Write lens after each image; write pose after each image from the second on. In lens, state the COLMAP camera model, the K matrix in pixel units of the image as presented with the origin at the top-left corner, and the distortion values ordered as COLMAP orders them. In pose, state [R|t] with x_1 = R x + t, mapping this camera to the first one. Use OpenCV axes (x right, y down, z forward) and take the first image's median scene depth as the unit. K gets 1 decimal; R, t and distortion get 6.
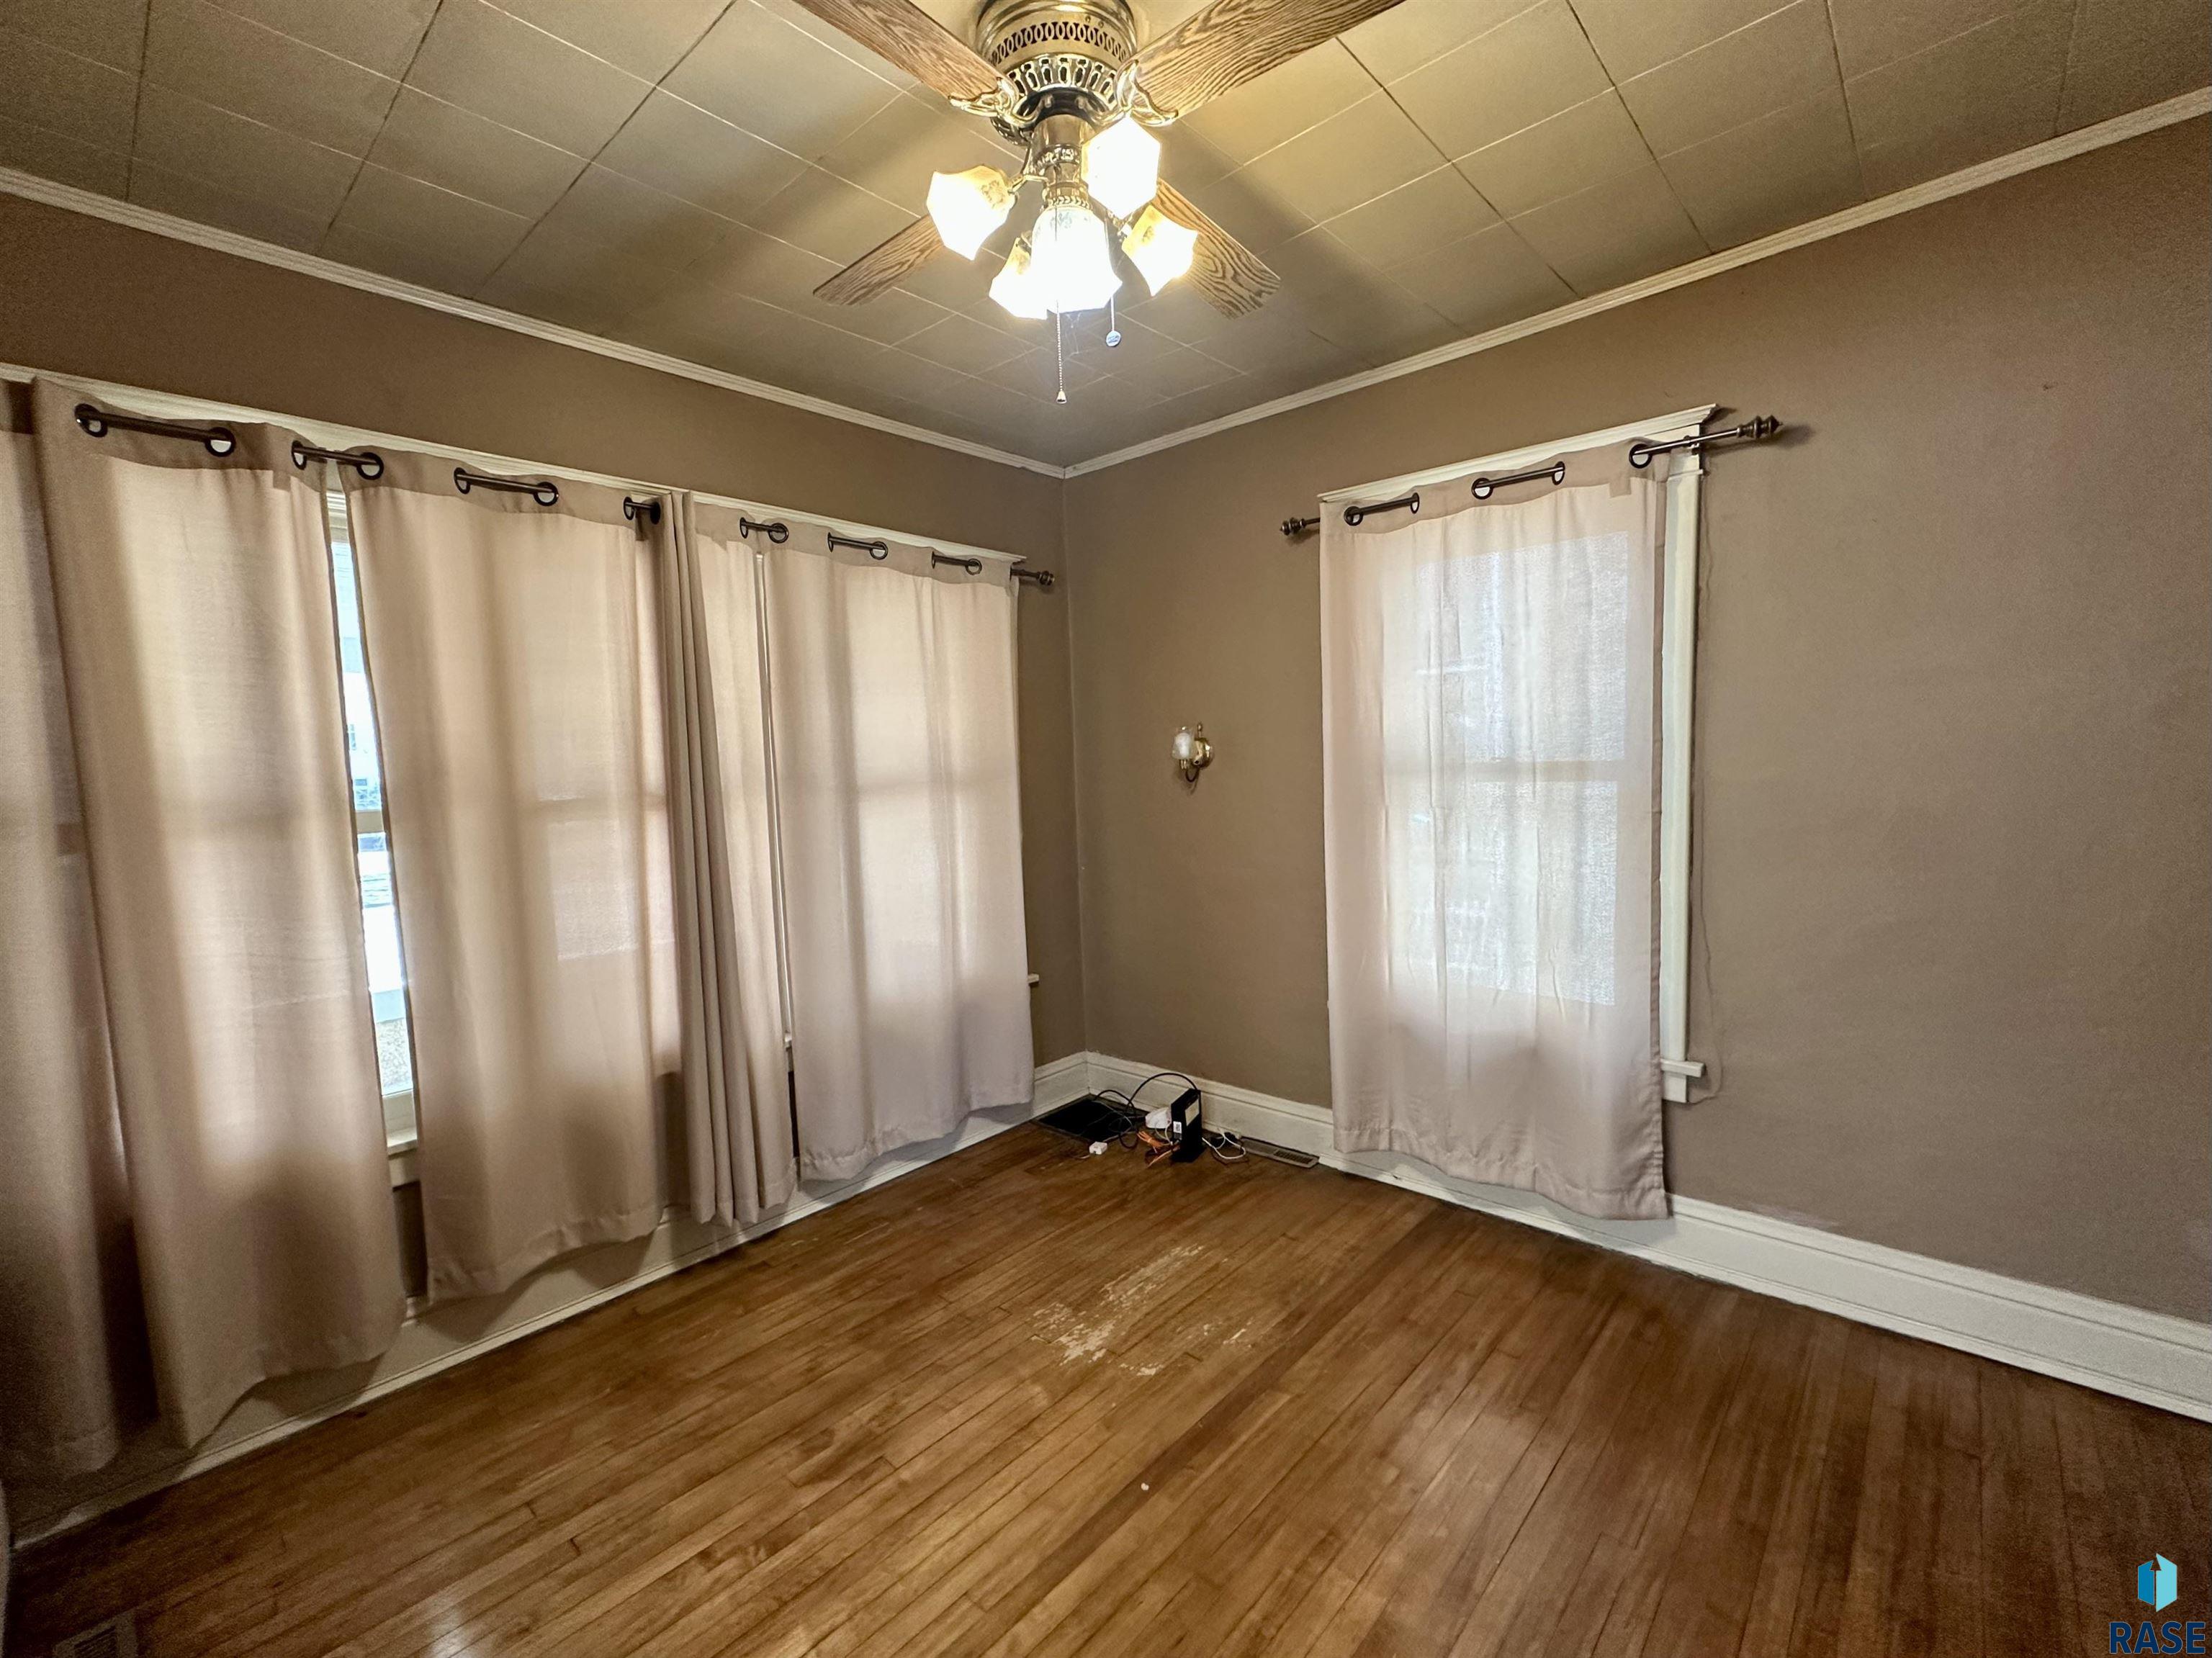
lens RADIAL K [[939.5, 0, 1108.6], [0, 939.5, 831.0], [0, 0, 1]] dist [-0.000287, 0.000413]
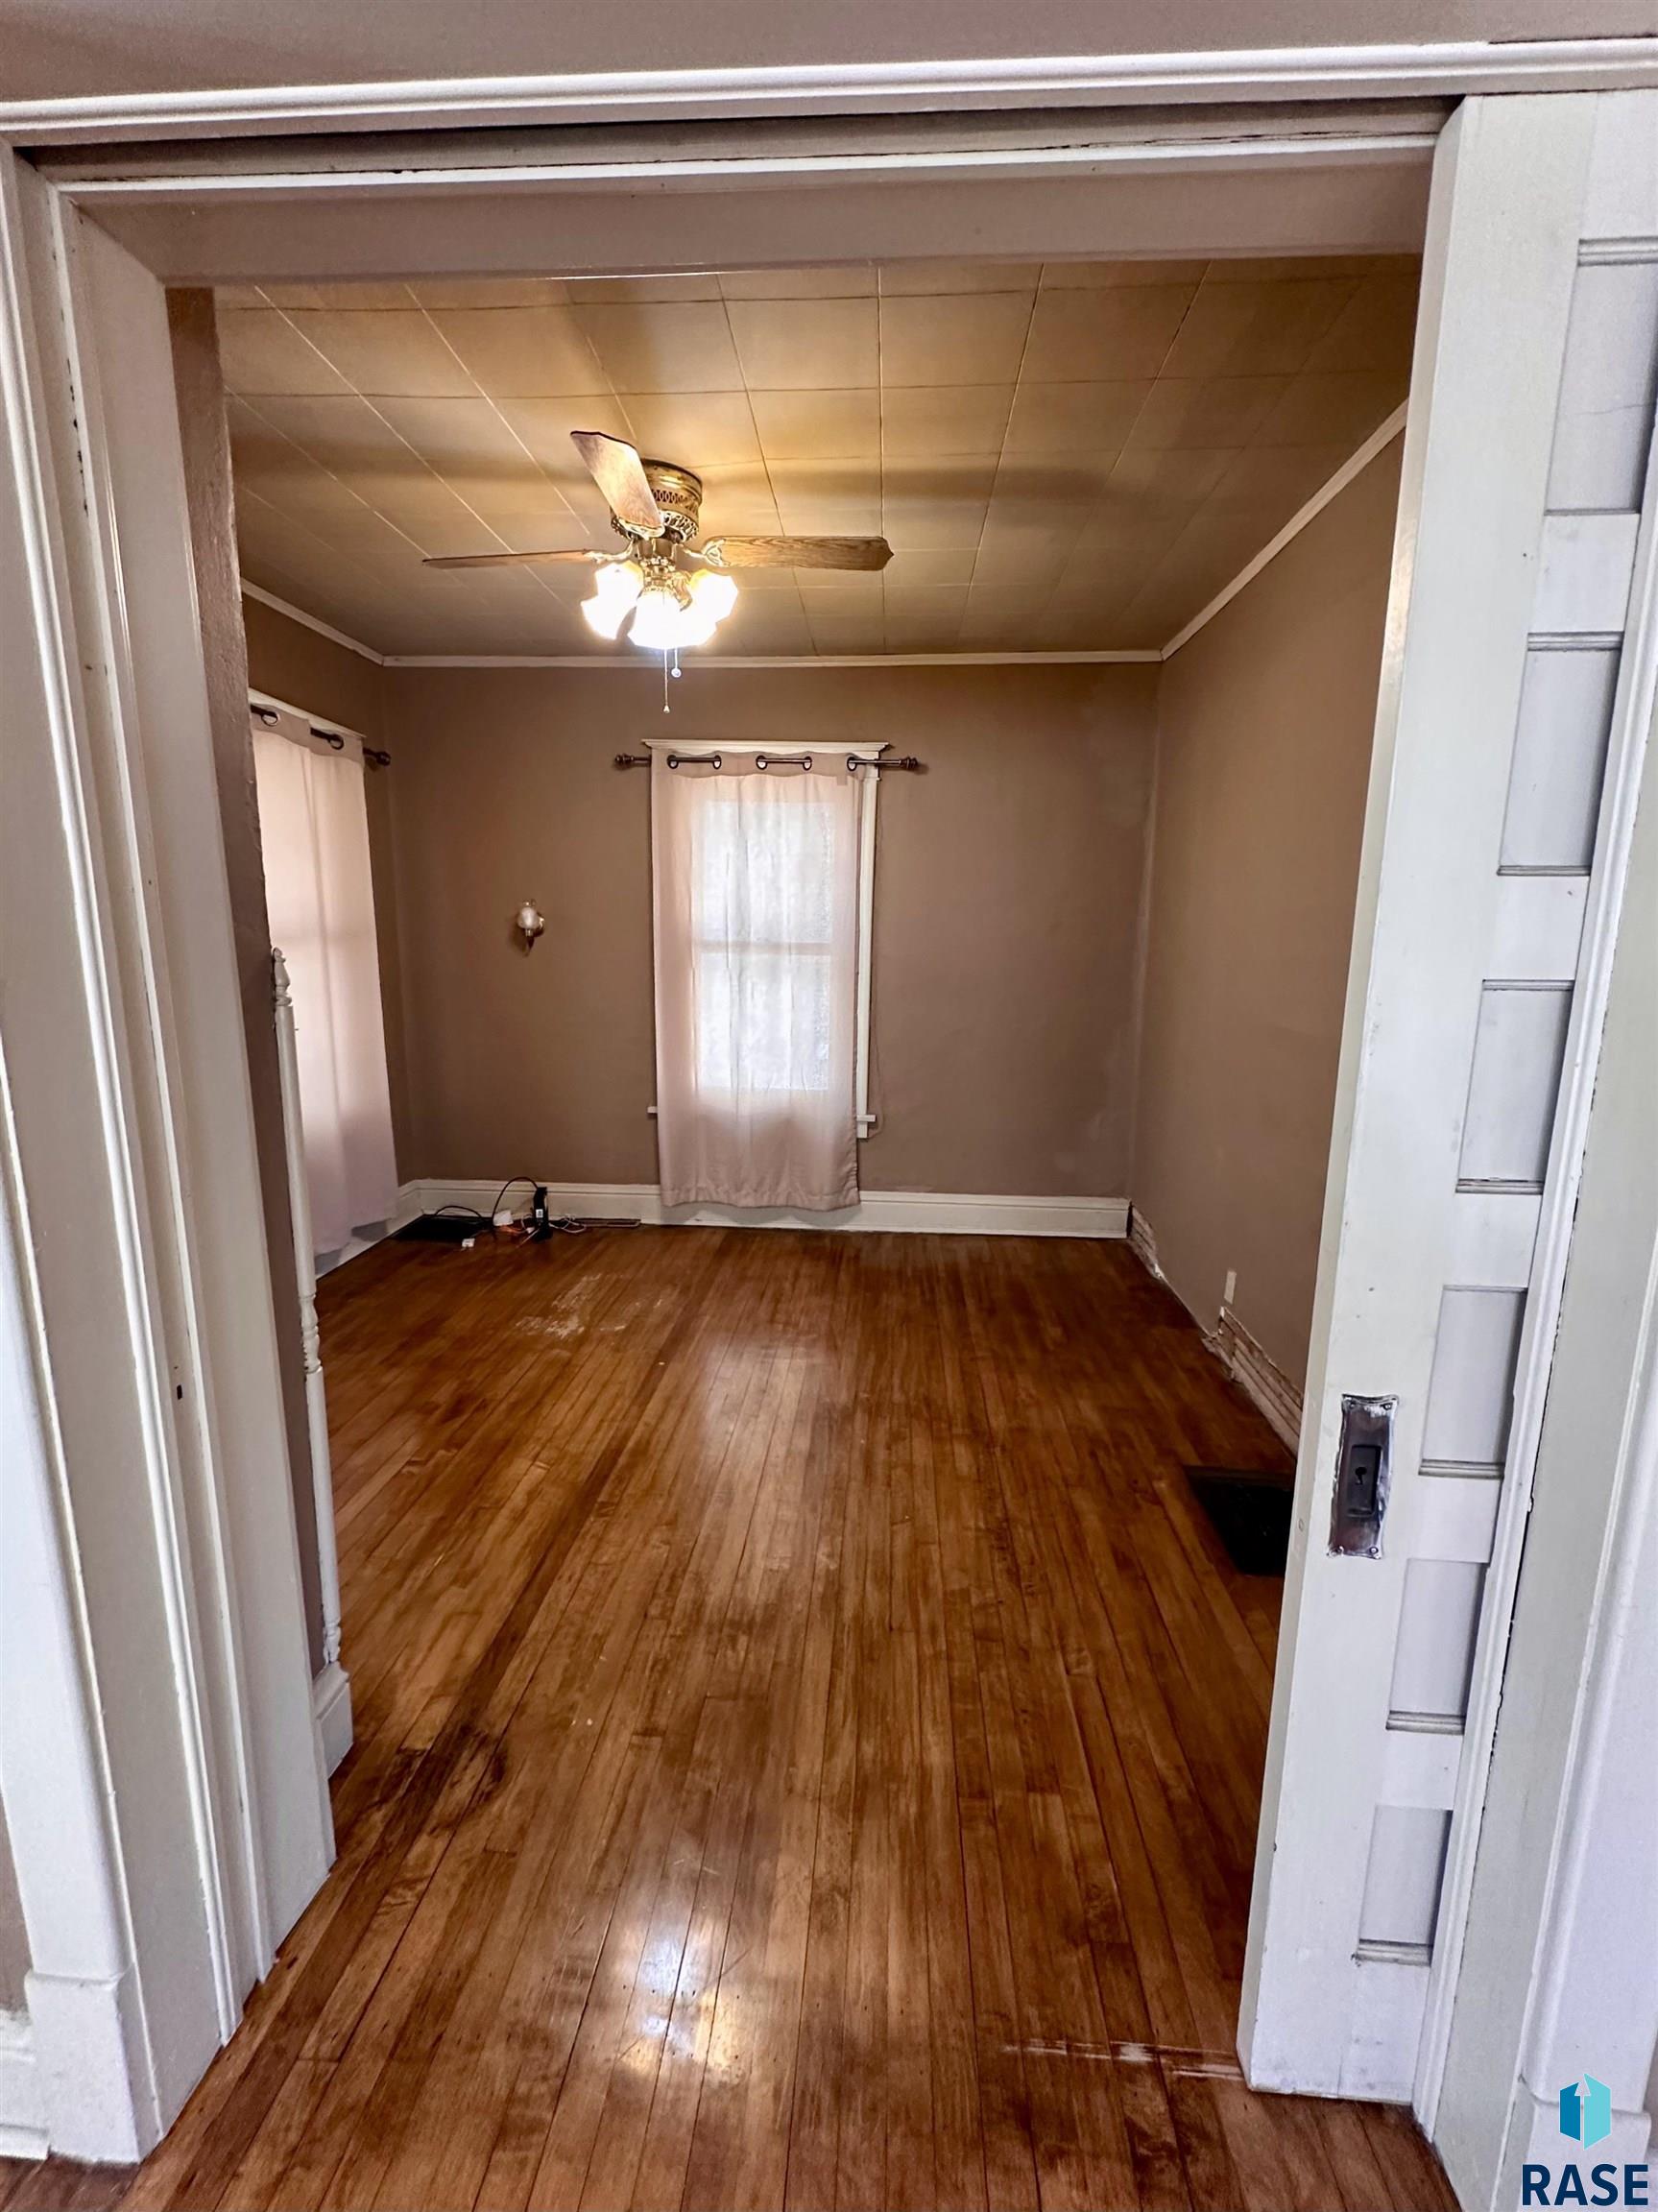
lens RADIAL K [[939.6, 0, 829.0], [0, 939.6, 1106.0], [0, 0, 1]] dist [-0.000287, 0.000413]
pose [[0.782068, -0.062509, 0.620050, -0.514588], [0.005248, 0.995582, 0.093748, 0.057407], [-0.623170, -0.070064, 0.778941, -0.323255]]
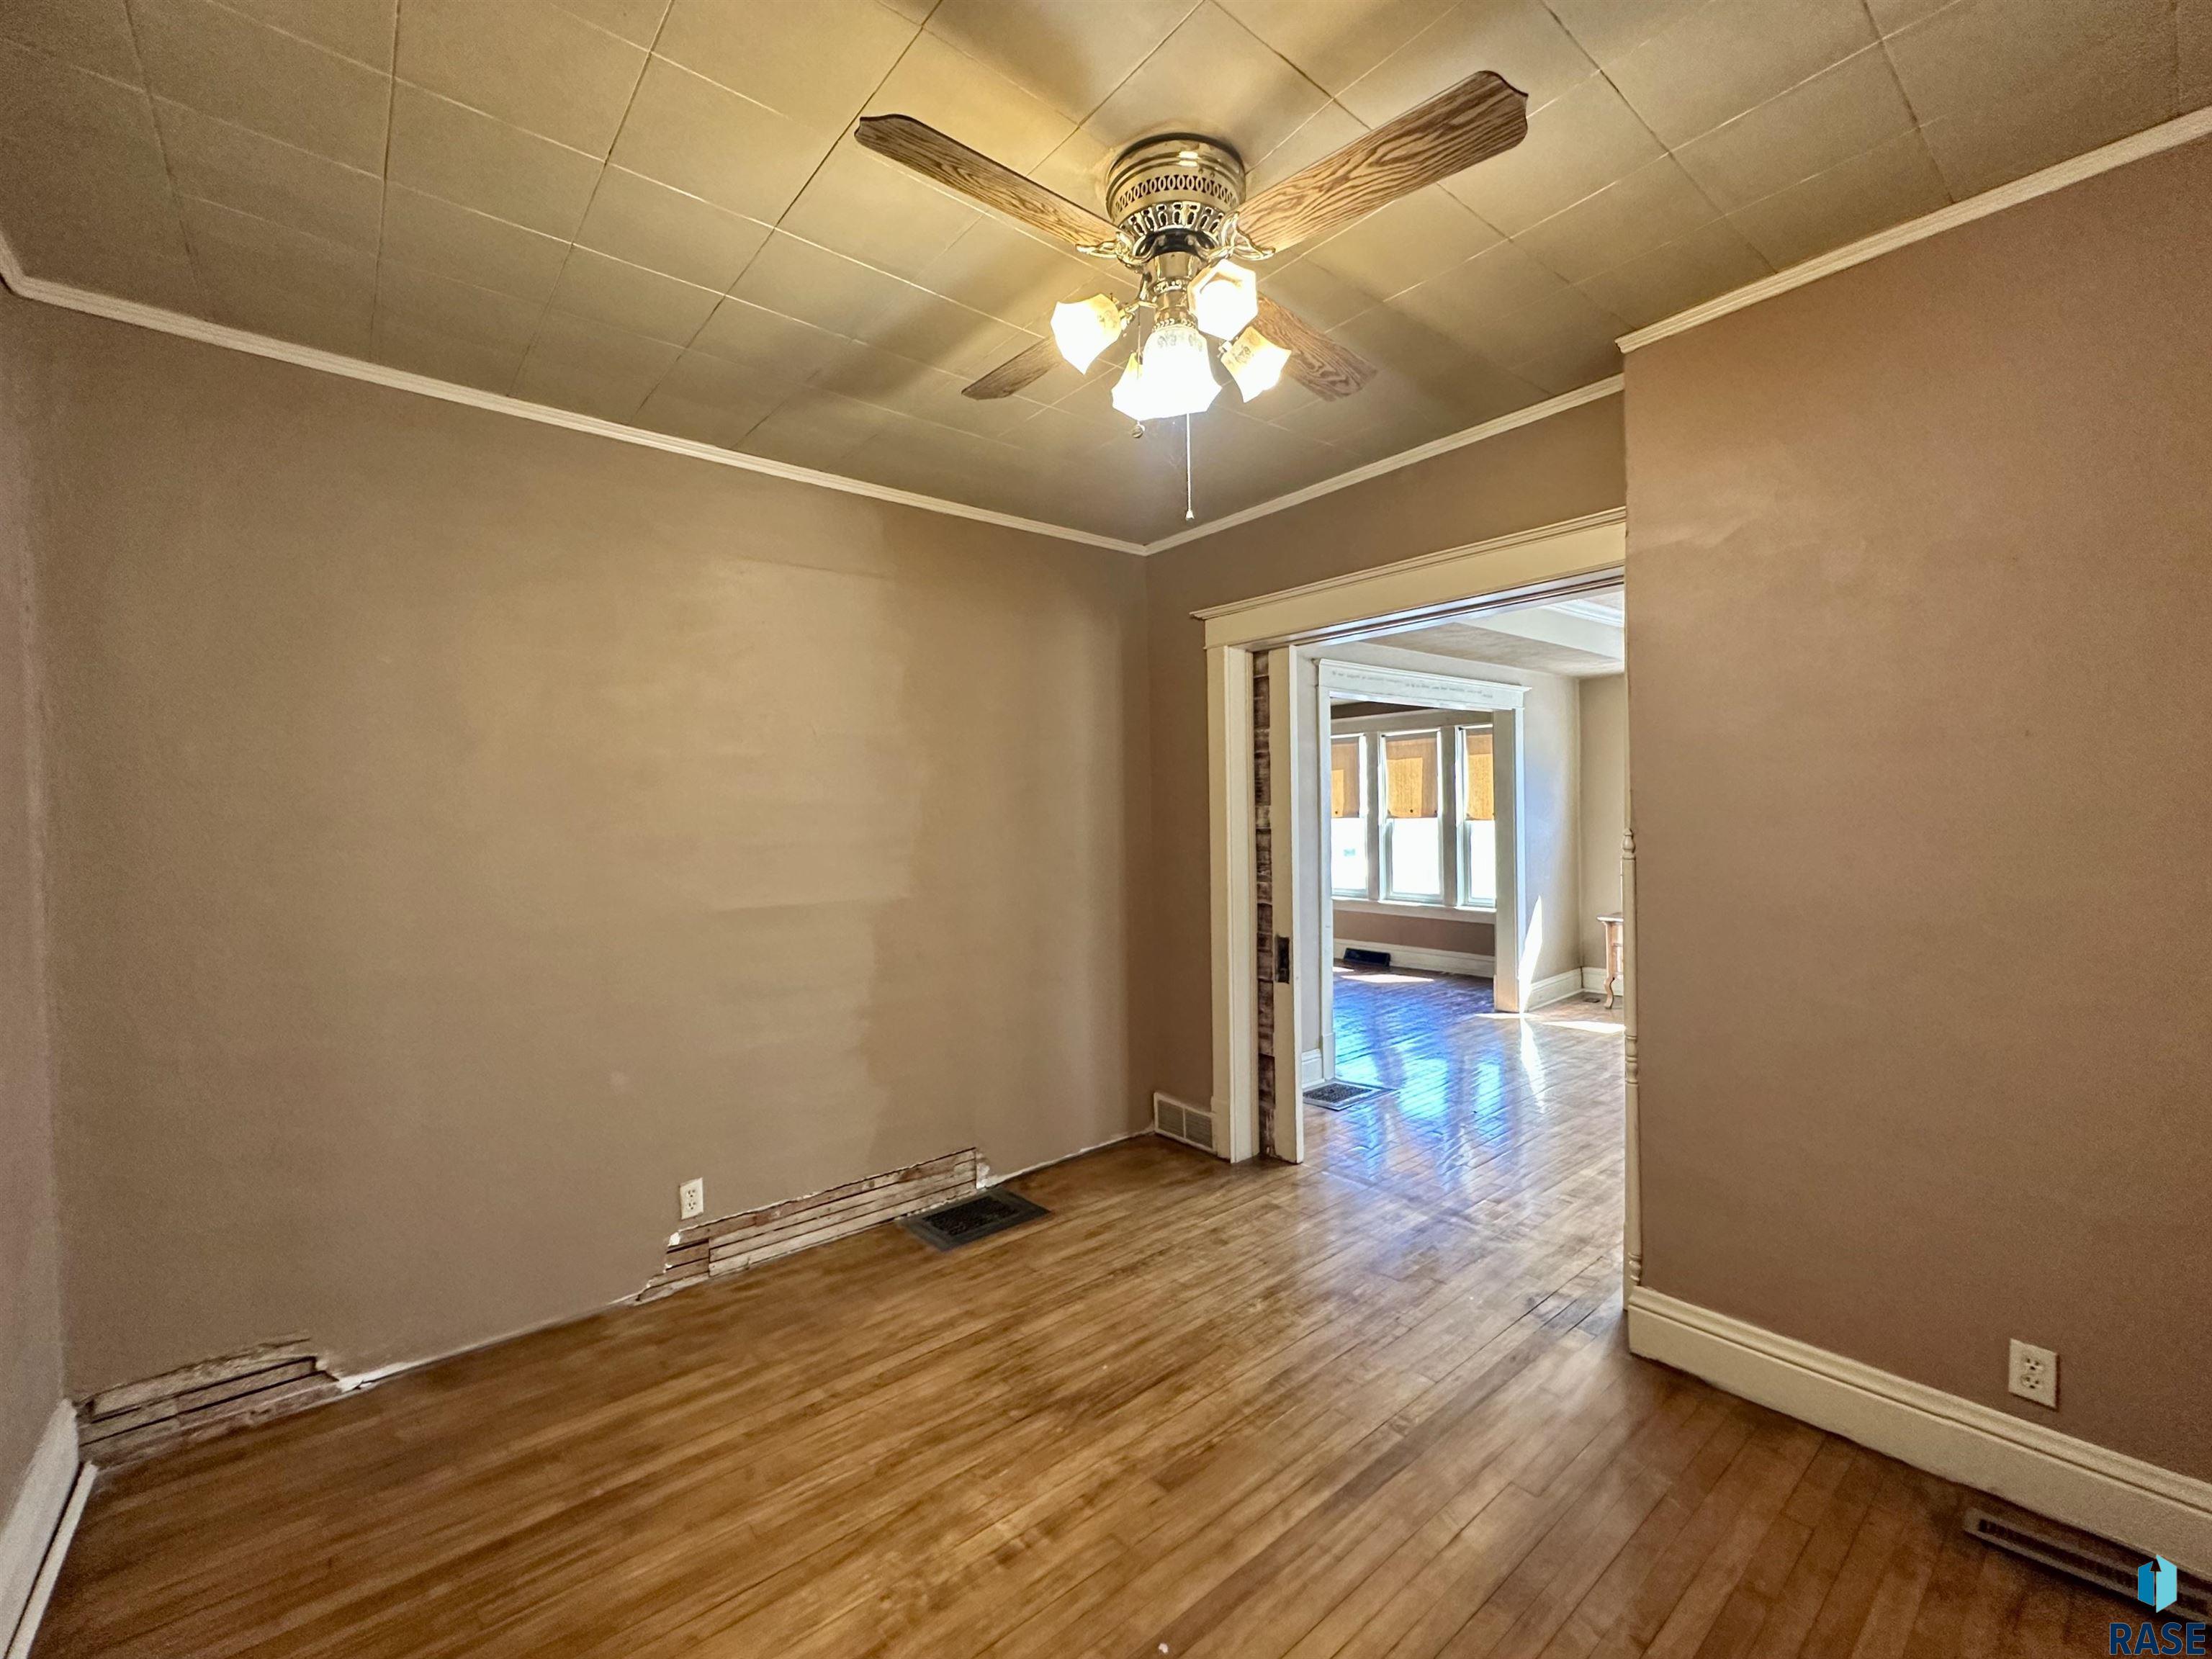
lens RADIAL K [[915.9, 0, 1103.3], [0, 915.9, 832.3], [0, 0, 1]] dist [-0.001578, 0.000244]
pose [[-0.988825, 0.055853, 0.138222, -0.045549], [0.067764, 0.994241, 0.083020, -0.084238], [-0.132789, 0.091459, -0.986916, 1.224465]]
